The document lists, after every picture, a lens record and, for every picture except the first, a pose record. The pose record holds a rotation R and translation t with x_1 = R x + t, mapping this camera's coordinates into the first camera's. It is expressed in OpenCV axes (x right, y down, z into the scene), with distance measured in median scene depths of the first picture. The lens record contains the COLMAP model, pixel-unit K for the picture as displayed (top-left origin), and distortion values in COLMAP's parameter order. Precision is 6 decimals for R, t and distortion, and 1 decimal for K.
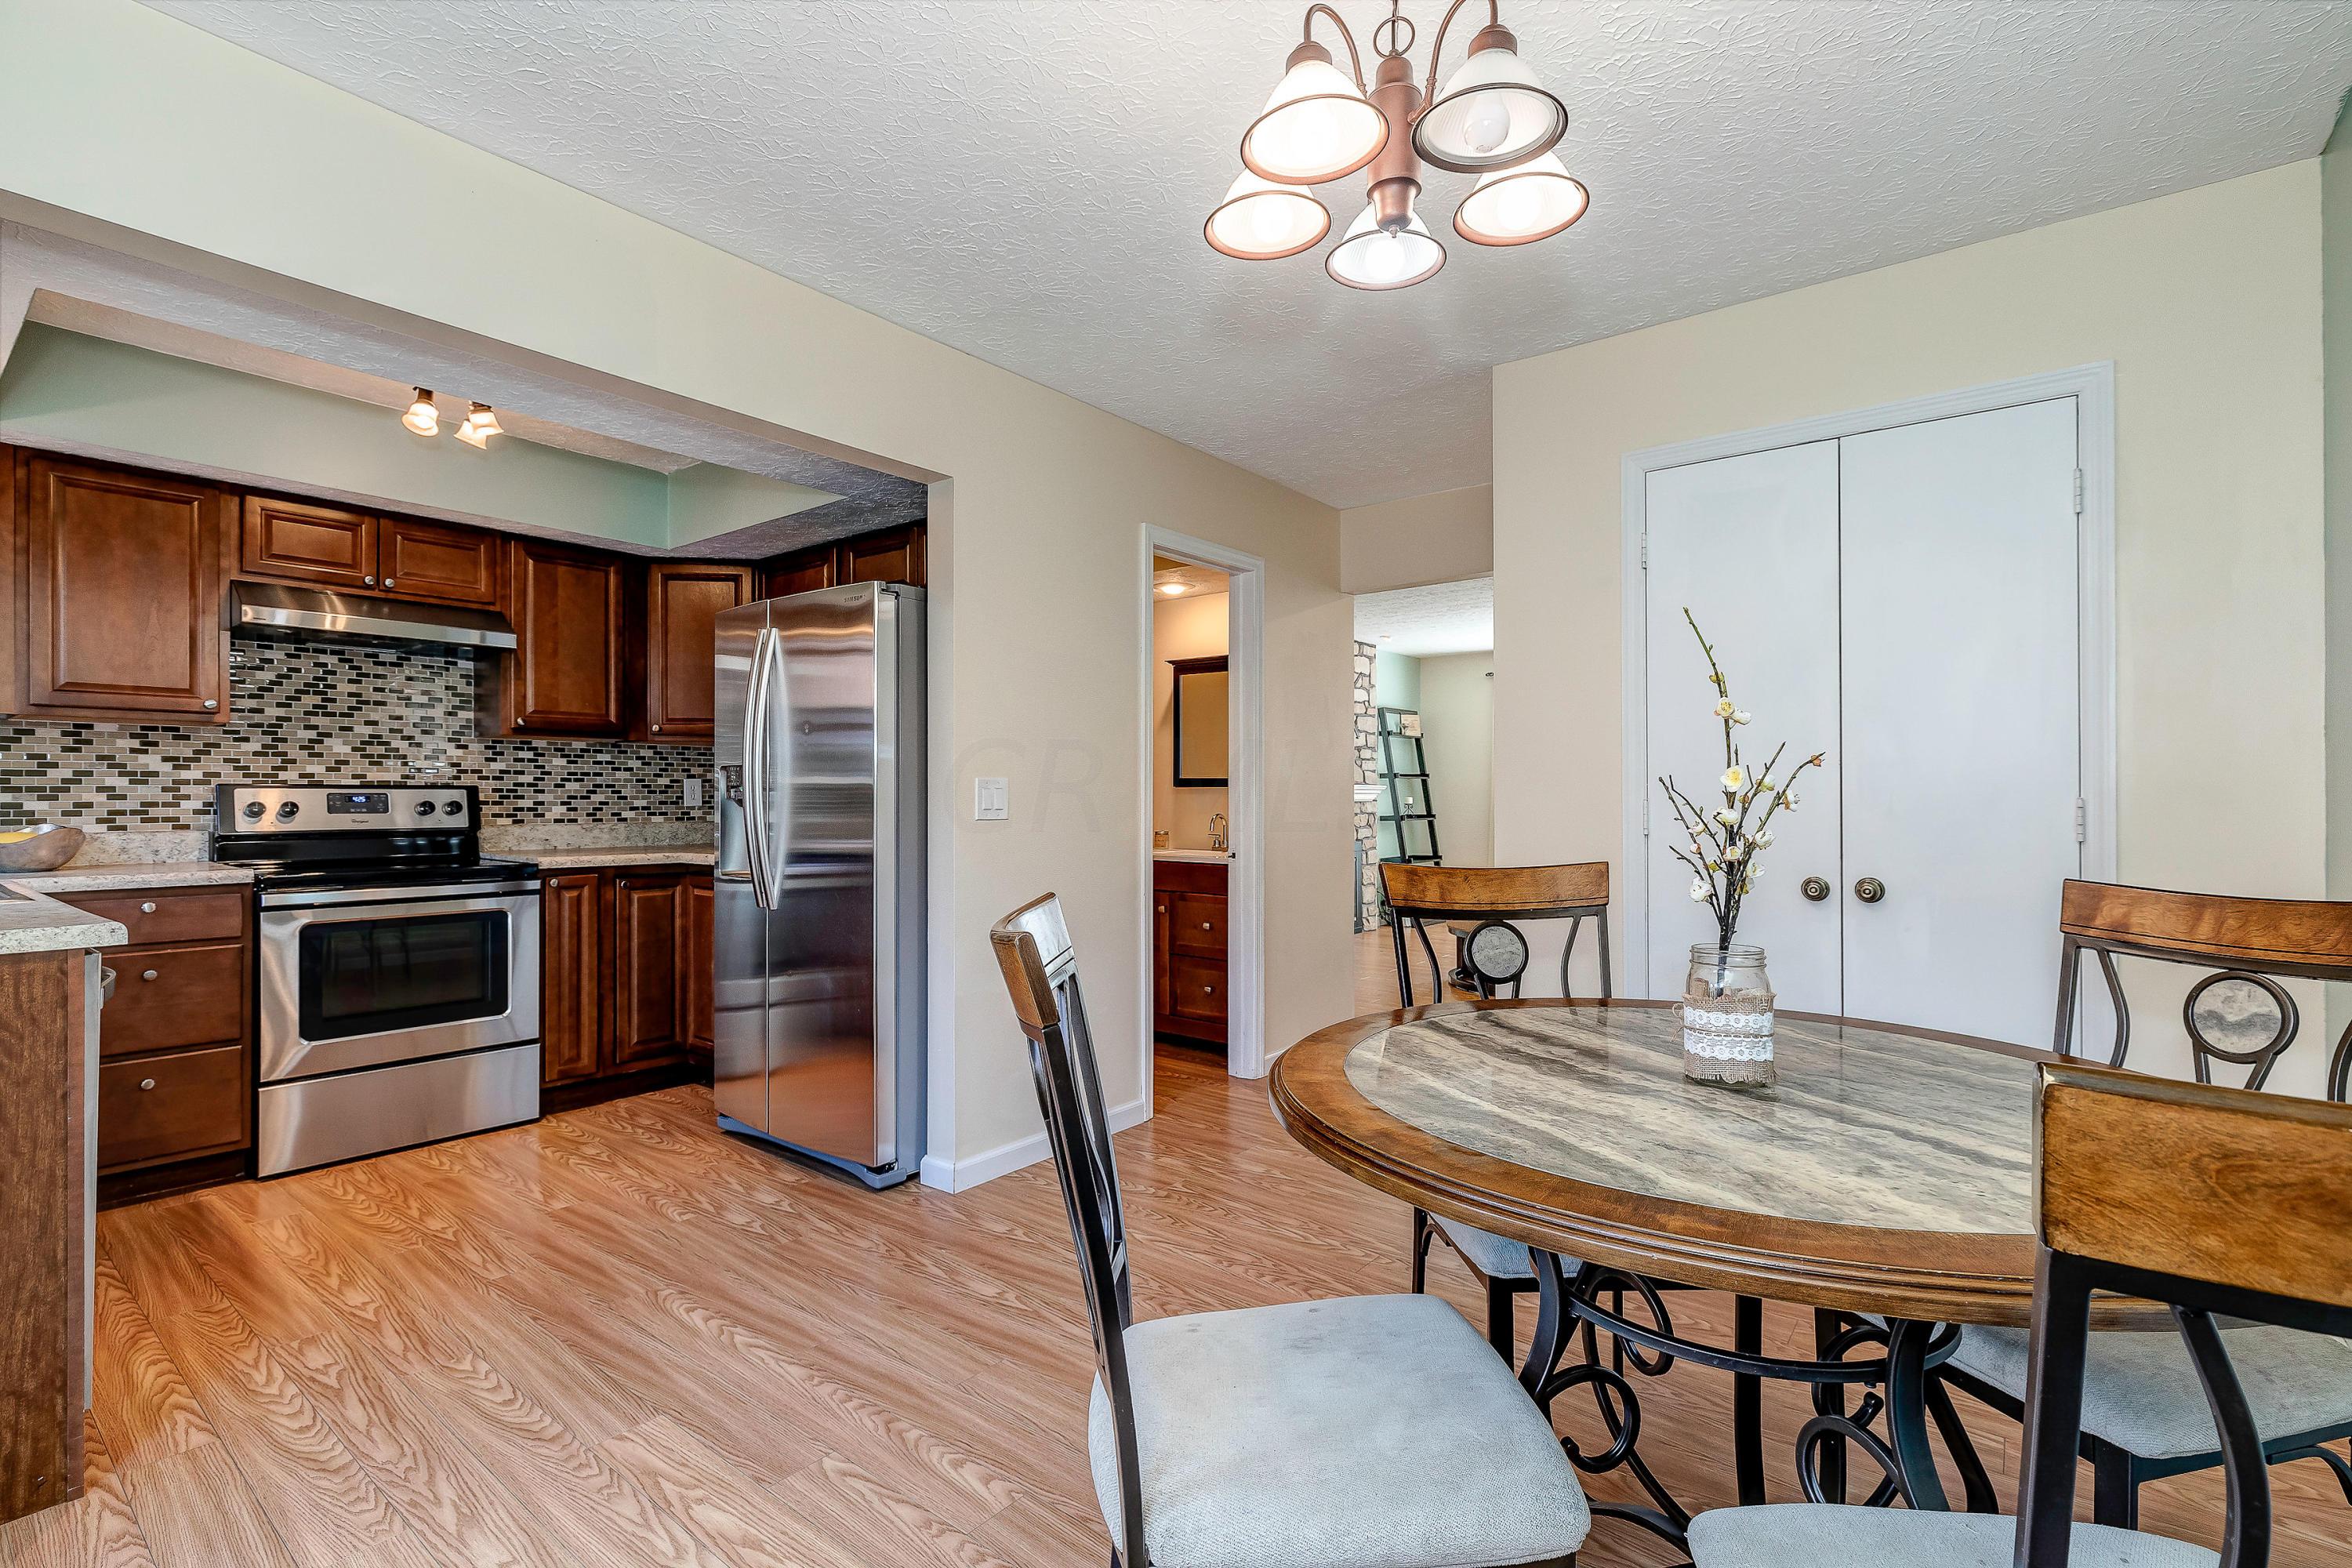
lens RADIAL K [[1114.9, 0, 1217.9], [0, 1114.9, 770.6], [0, 0, 1]] dist [-0.002954, 0.000718]
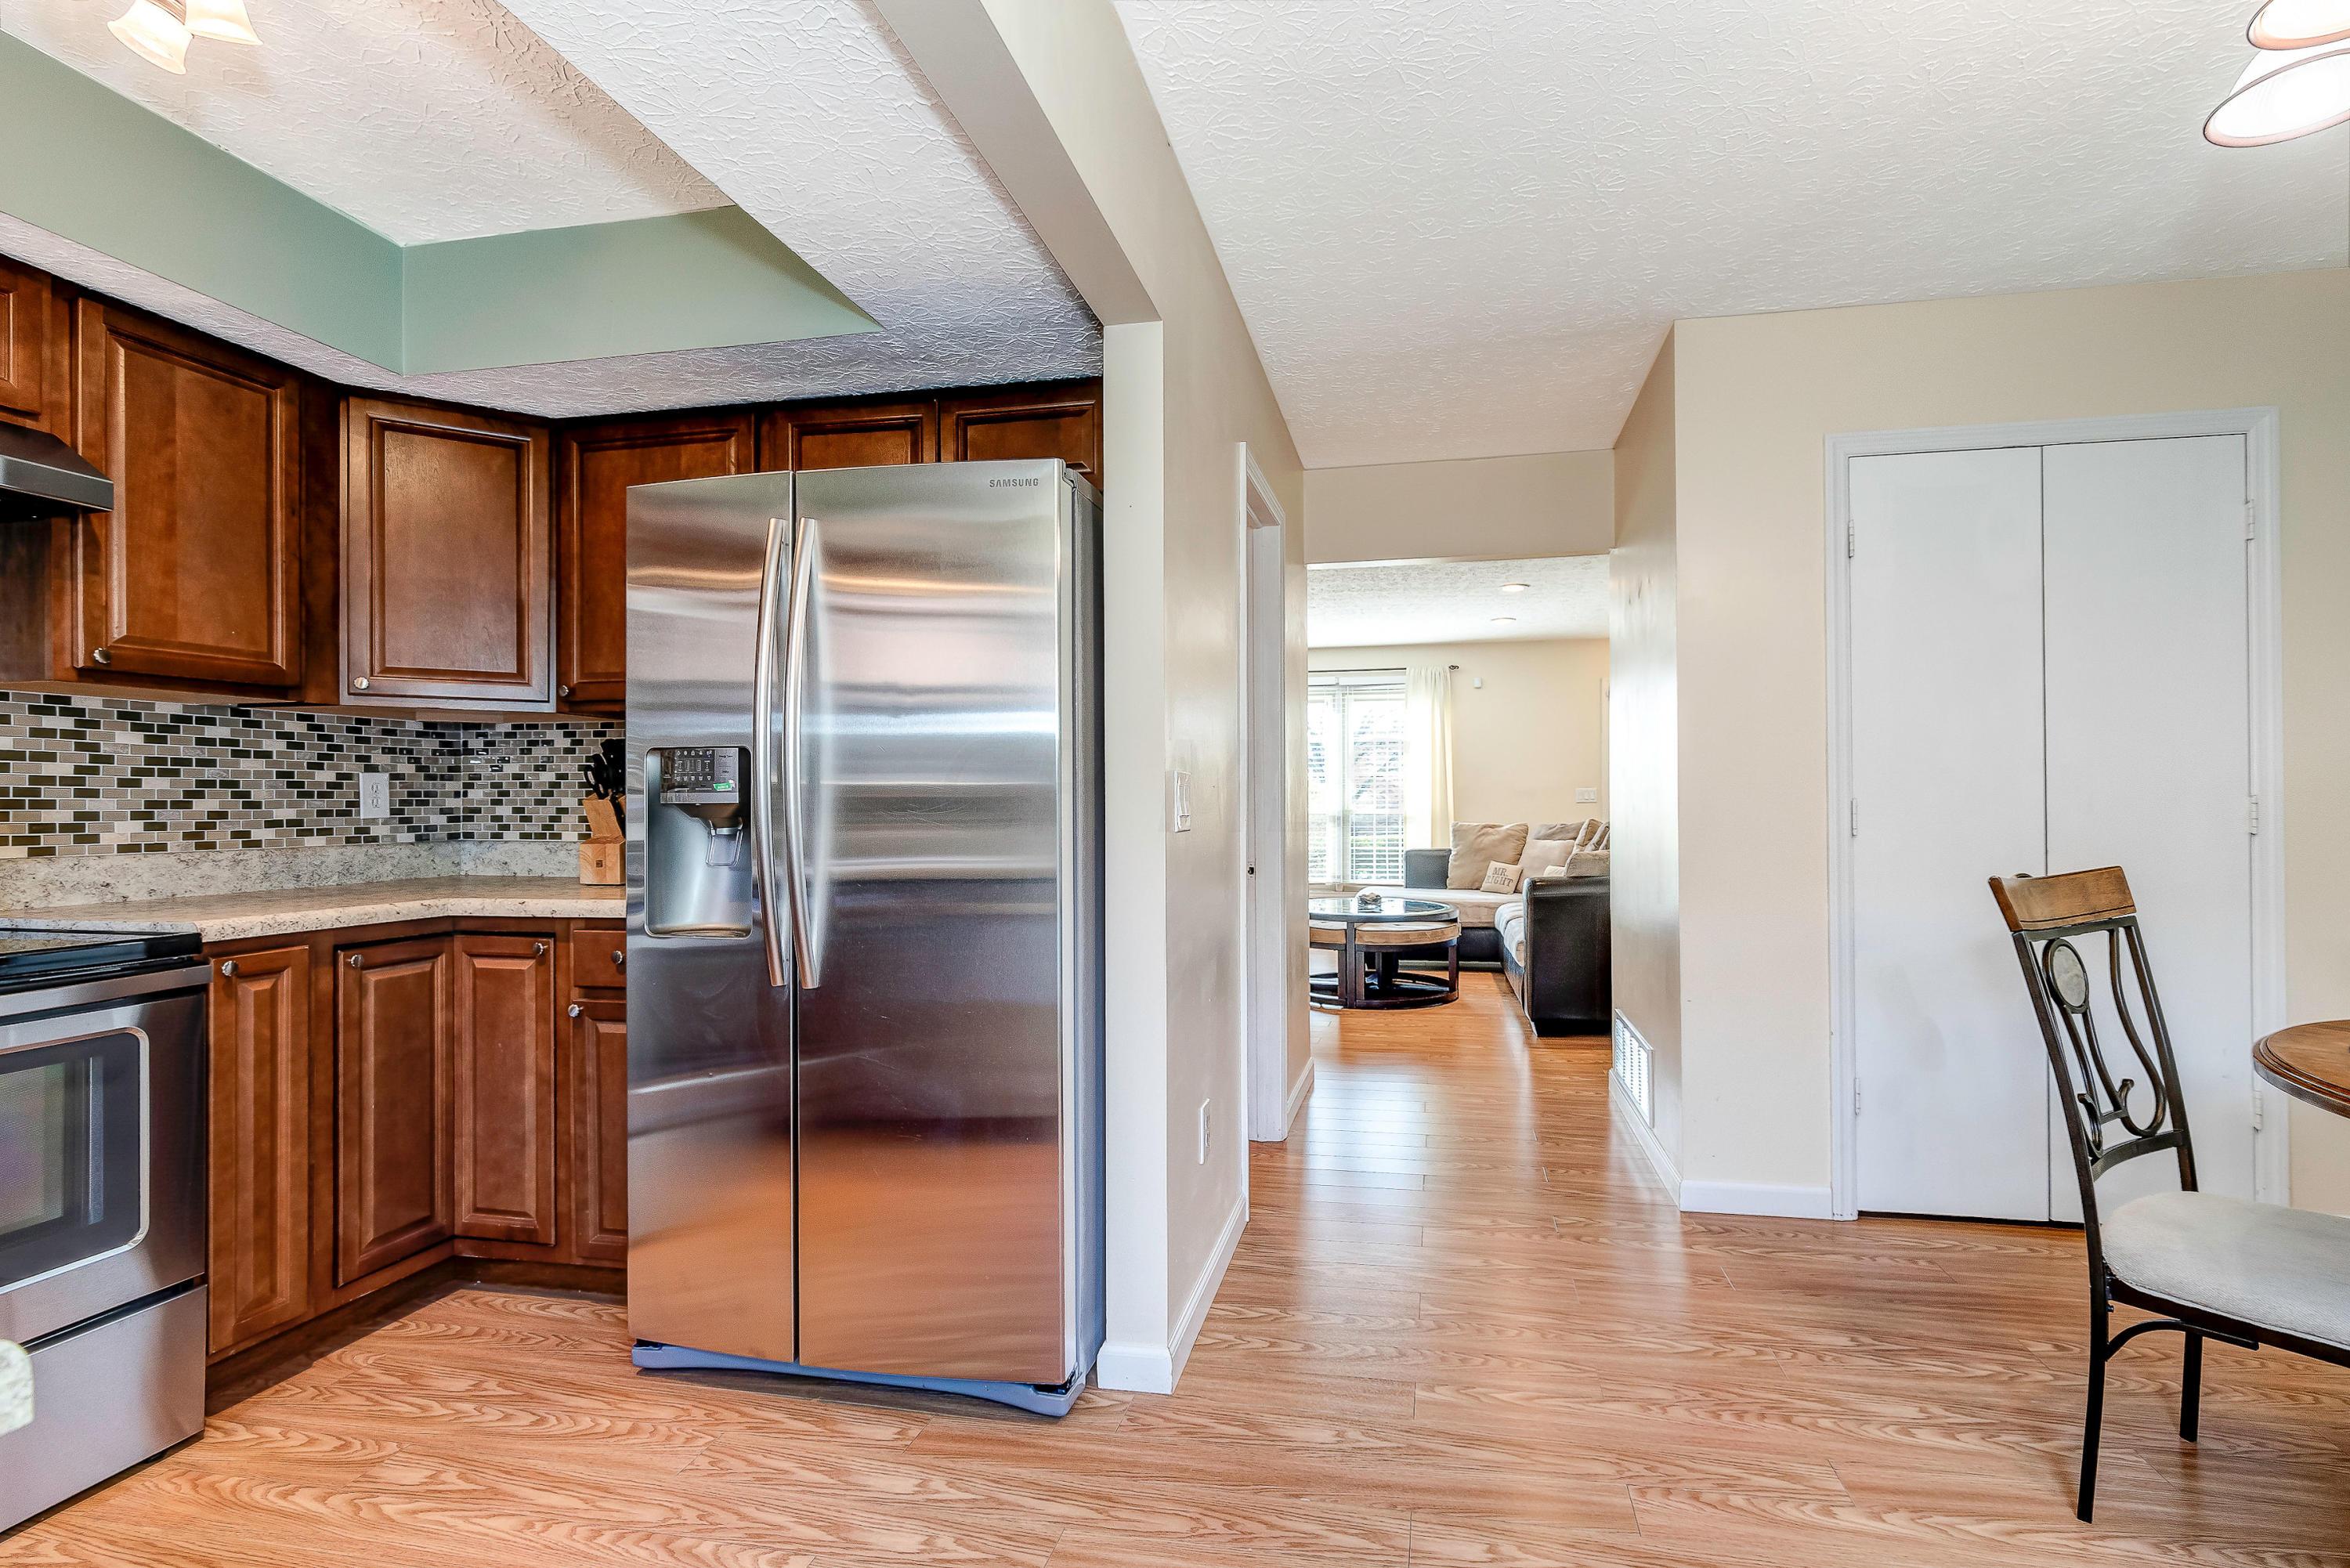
lens RADIAL K [[1113.9, 0, 1328.5], [0, 1113.9, 775.5], [0, 0, 1]] dist [-0.002954, 0.000718]
pose [[0.885697, 0.005813, 0.464228, -0.384625], [-0.005980, 0.999982, -0.001112, 0.008526], [-0.464226, -0.001791, 0.885715, 0.303968]]
